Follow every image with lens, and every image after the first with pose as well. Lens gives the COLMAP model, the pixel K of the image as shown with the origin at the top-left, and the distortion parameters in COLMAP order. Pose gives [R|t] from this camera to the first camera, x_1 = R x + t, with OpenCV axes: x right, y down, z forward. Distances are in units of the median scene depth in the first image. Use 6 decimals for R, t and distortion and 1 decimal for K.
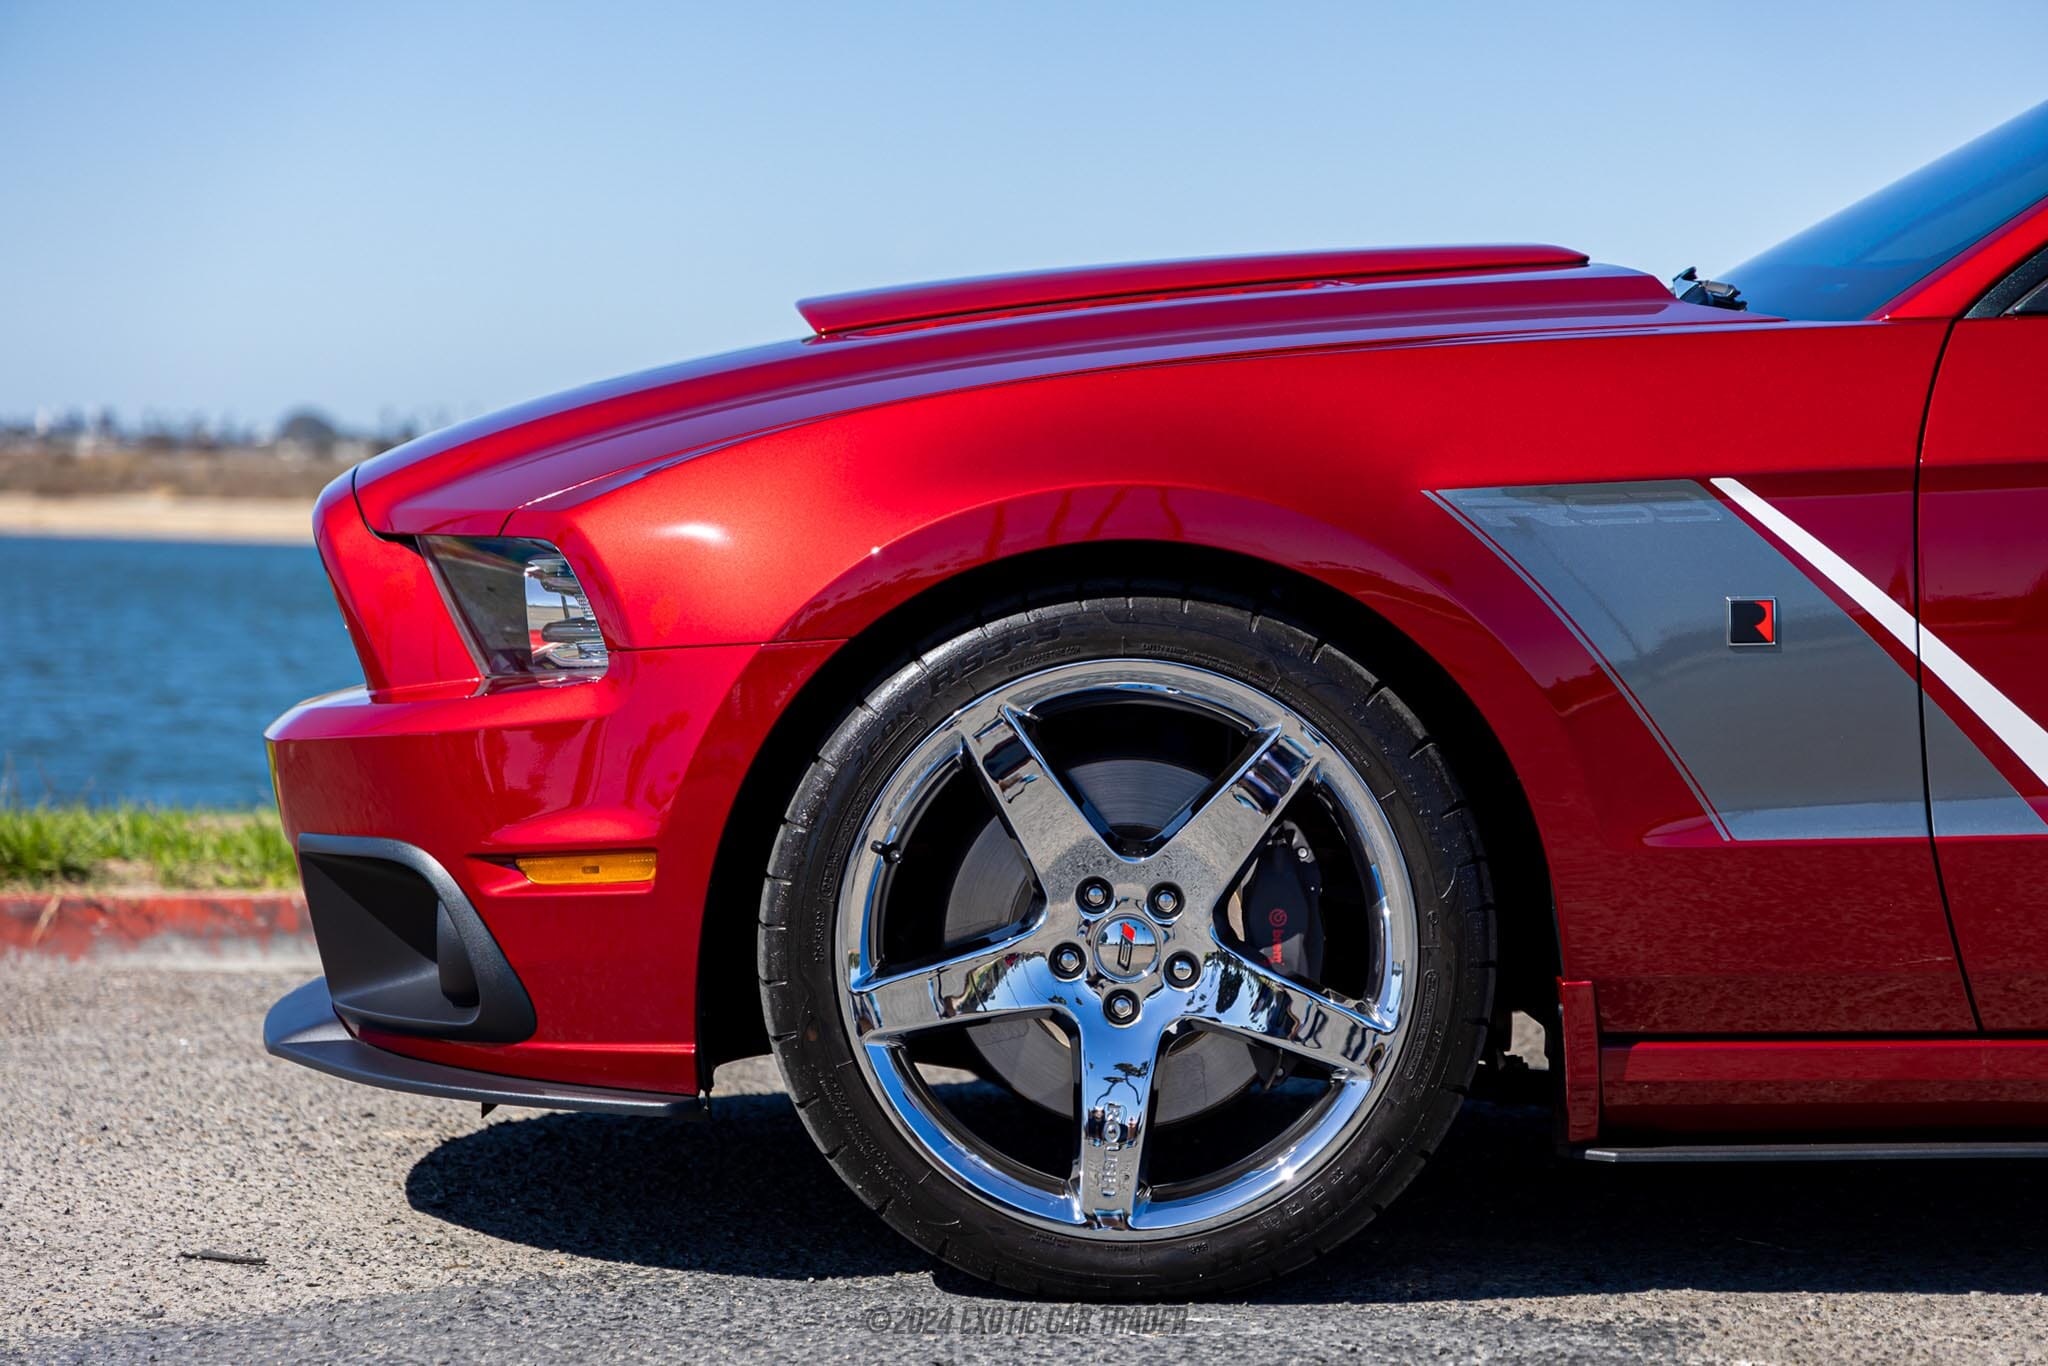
lens RADIAL K [[5283.9, 0, 1024.0], [0, 5283.9, 683.0], [0, 0, 1]] dist [0.026776, 0.739835]
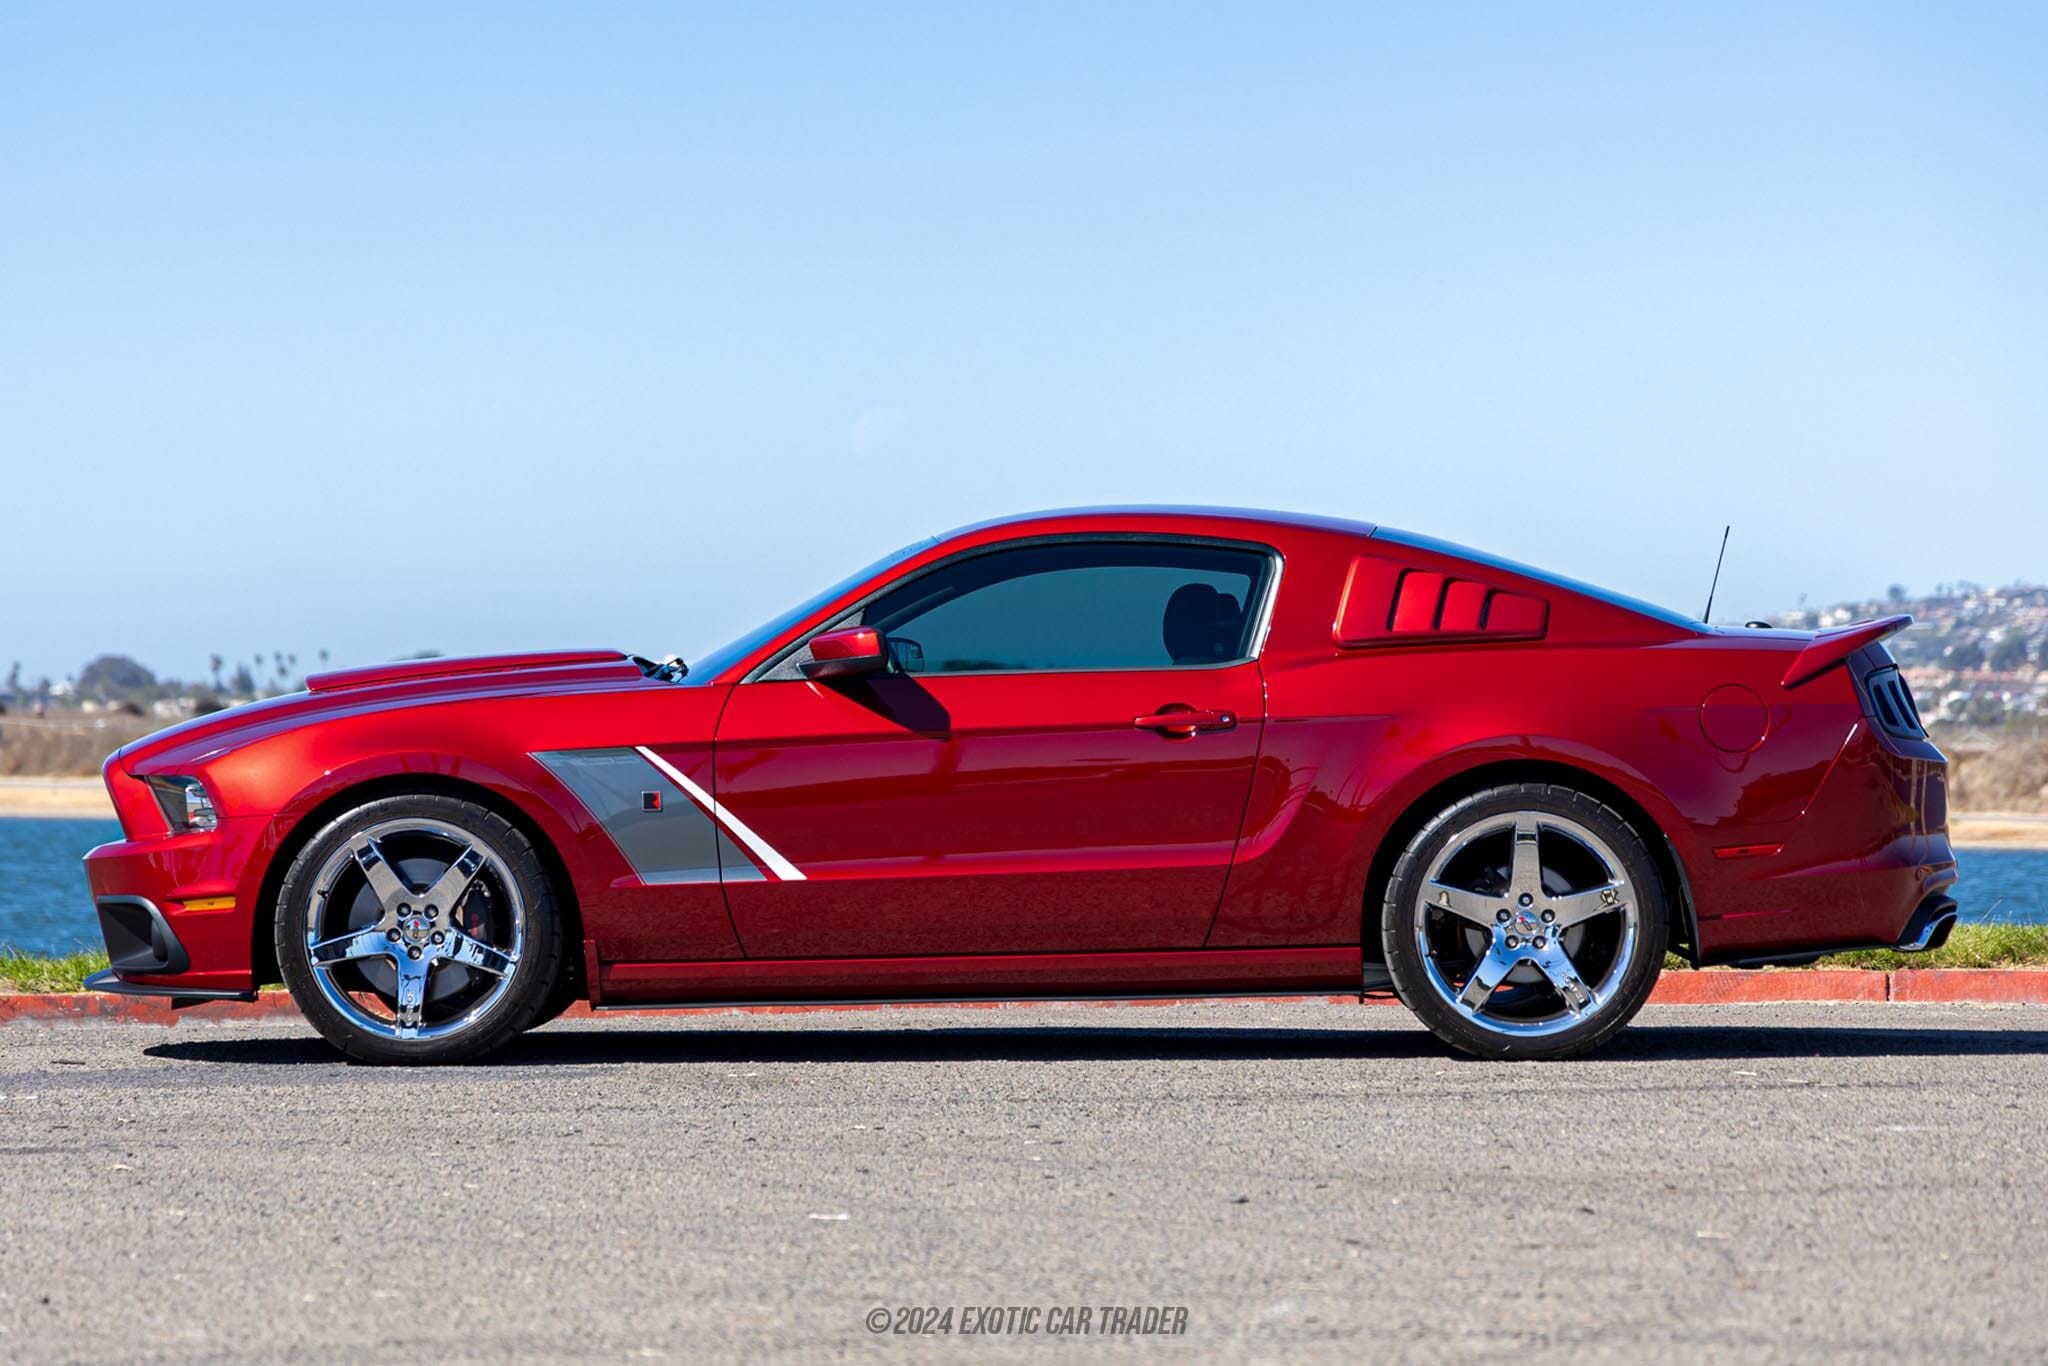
lens RADIAL K [[6316.4, 0, 1024.0], [0, 6316.4, 683.0], [0, 0, 1]] dist [0.089634, 0.402231]
pose [[0.999897, -0.011851, 0.008115, 0.294286], [0.012215, 0.998851, -0.046336, 0.076477], [-0.007557, 0.046430, 0.998893, -2.114848]]
